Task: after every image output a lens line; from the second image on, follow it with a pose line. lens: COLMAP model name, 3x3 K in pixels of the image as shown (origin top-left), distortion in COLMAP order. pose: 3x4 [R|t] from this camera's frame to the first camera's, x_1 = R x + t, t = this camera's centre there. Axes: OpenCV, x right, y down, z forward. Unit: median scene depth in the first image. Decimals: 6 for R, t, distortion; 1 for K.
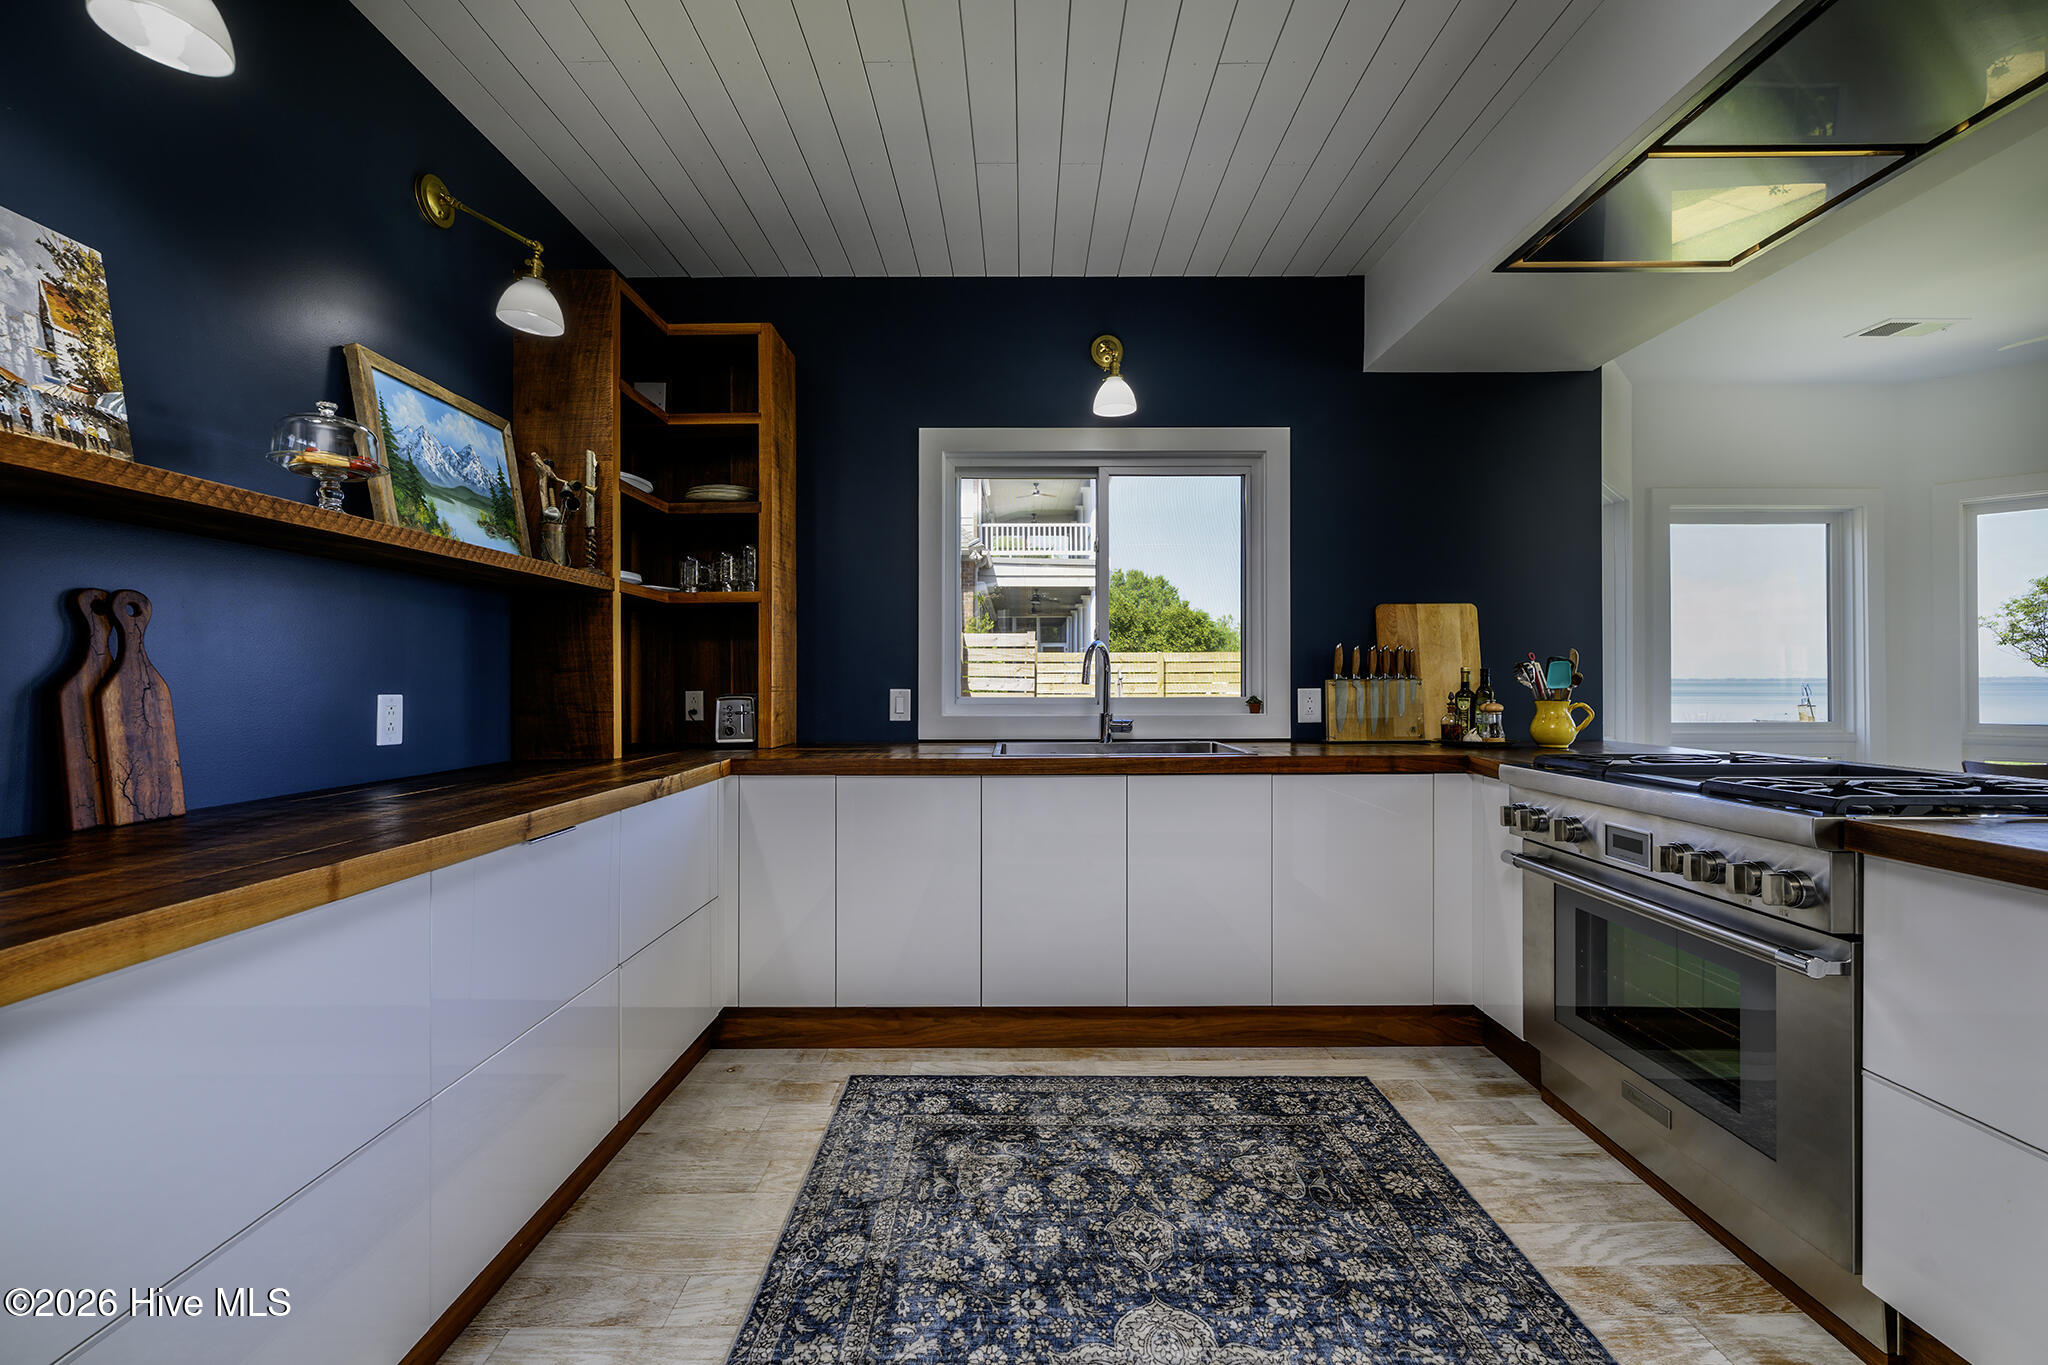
lens RADIAL K [[827.5, 0, 1010.9], [0, 827.5, 681.9], [0, 0, 1]] dist [-0.000694, 0.000215]
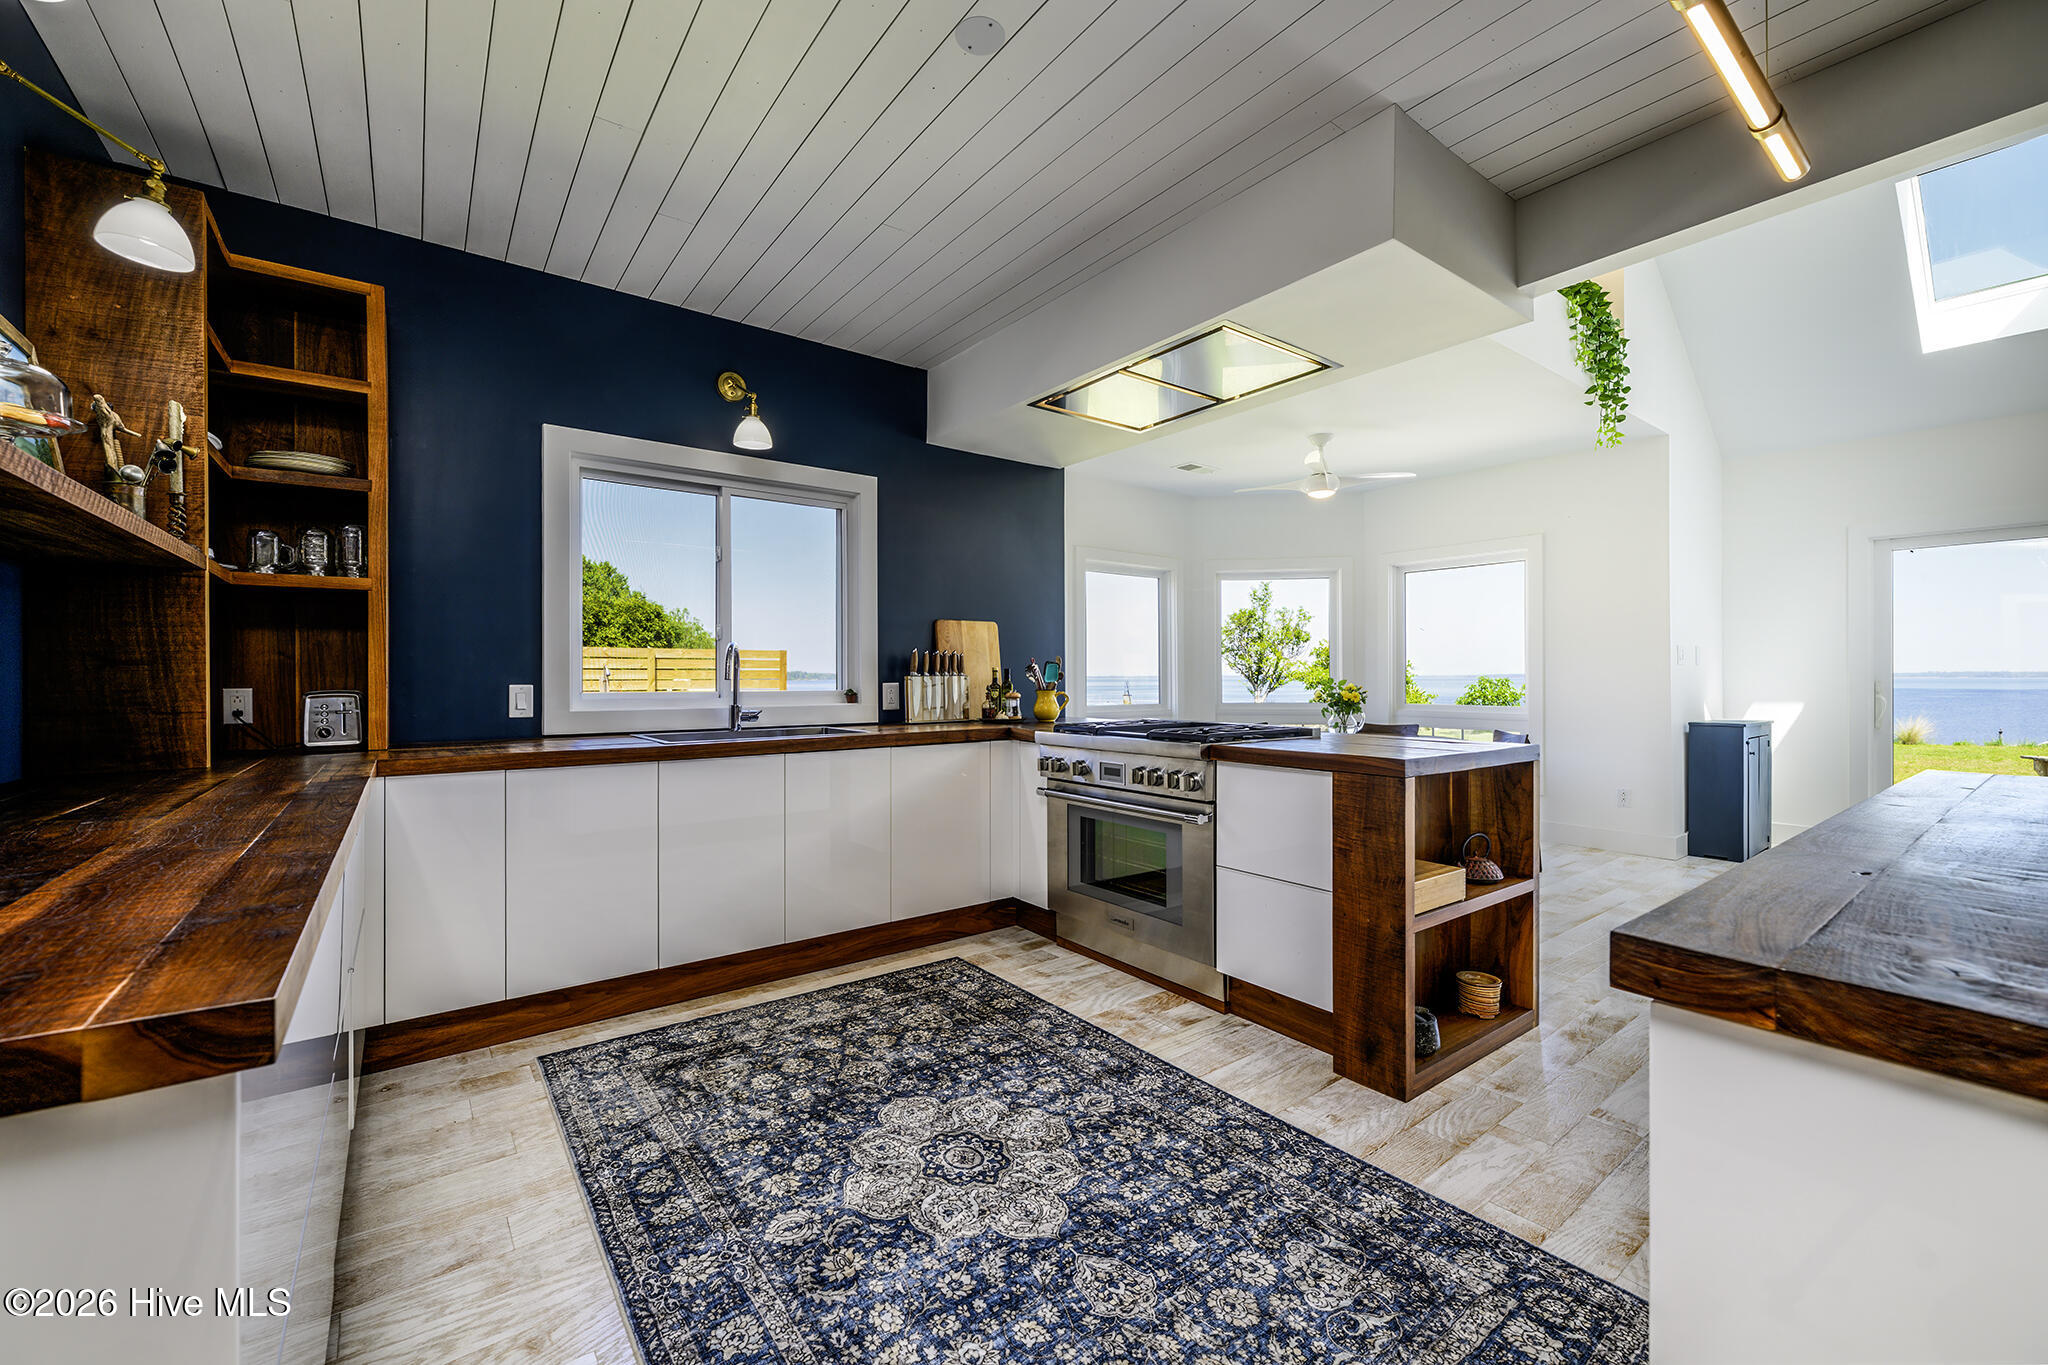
lens RADIAL K [[835.8, 0, 1024.0], [0, 835.8, 682.5], [0, 0, 1]] dist [-0.001860, -0.000166]
pose [[0.792514, -0.003040, 0.609846, -0.372742], [0.000369, 0.999990, 0.004506, 0.002139], [-0.609853, -0.003346, 0.792507, -0.213560]]
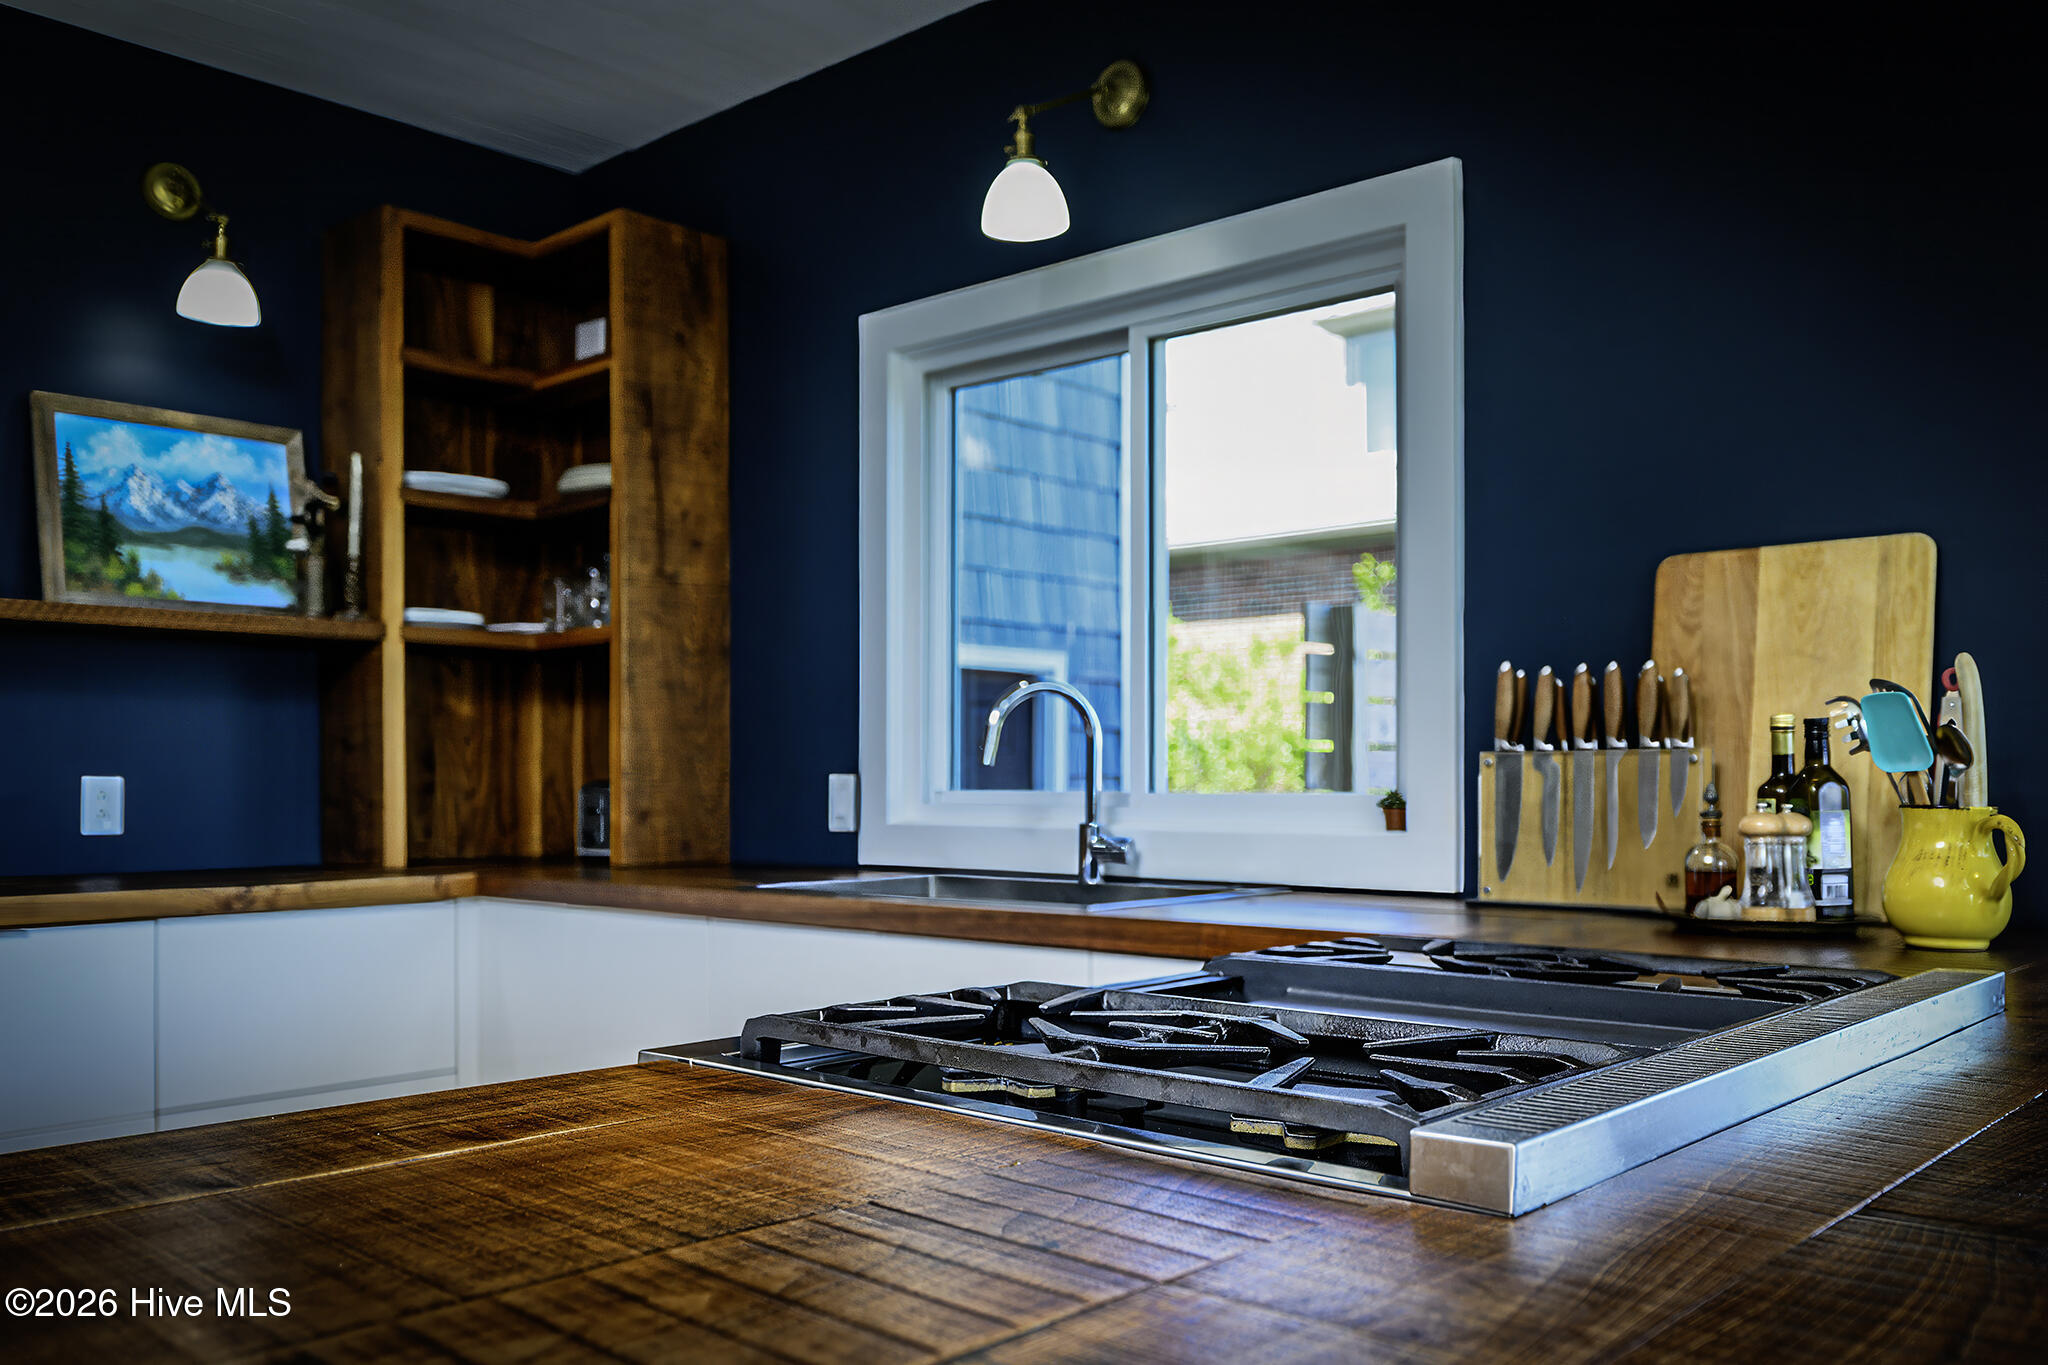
lens RADIAL K [[1696.0, 0, 1026.1], [0, 1696.0, 774.0], [0, 0, 1]] dist [0.002857, -0.002623]
pose [[0.739451, 0.001153, -0.673210, 1.060338], [0.000293, 0.999998, 0.002034, 0.008090], [0.673211, -0.001701, 0.739449, 0.292708]]
